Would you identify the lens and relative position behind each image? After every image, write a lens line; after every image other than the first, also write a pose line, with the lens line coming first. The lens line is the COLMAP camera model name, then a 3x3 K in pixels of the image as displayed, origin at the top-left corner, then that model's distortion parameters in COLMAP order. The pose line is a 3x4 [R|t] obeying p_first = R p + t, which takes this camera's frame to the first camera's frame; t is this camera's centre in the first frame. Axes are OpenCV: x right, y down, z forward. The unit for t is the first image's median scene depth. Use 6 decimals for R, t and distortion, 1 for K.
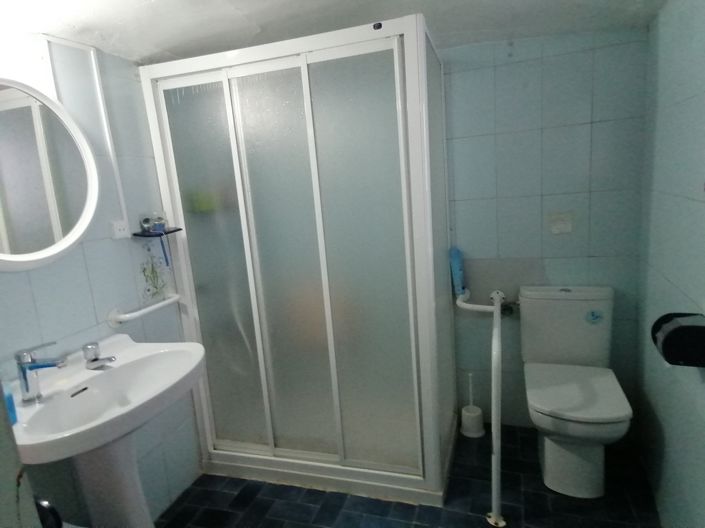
lens RADIAL K [[424.4, 0, 363.1], [0, 424.4, 264.2], [0, 0, 1]] dist [0.023166, 0.000451]
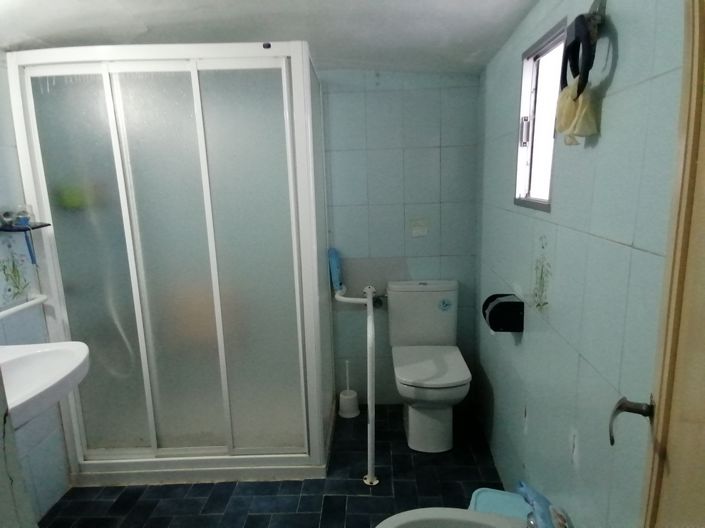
lens RADIAL K [[424.4, 0, 363.1], [0, 424.4, 264.2], [0, 0, 1]] dist [0.023166, 0.000451]
pose [[0.953837, -0.006121, 0.300261, -0.052658], [0.011410, 0.999809, -0.015865, 0.026957], [-0.300106, 0.018558, 0.953725, -0.104309]]
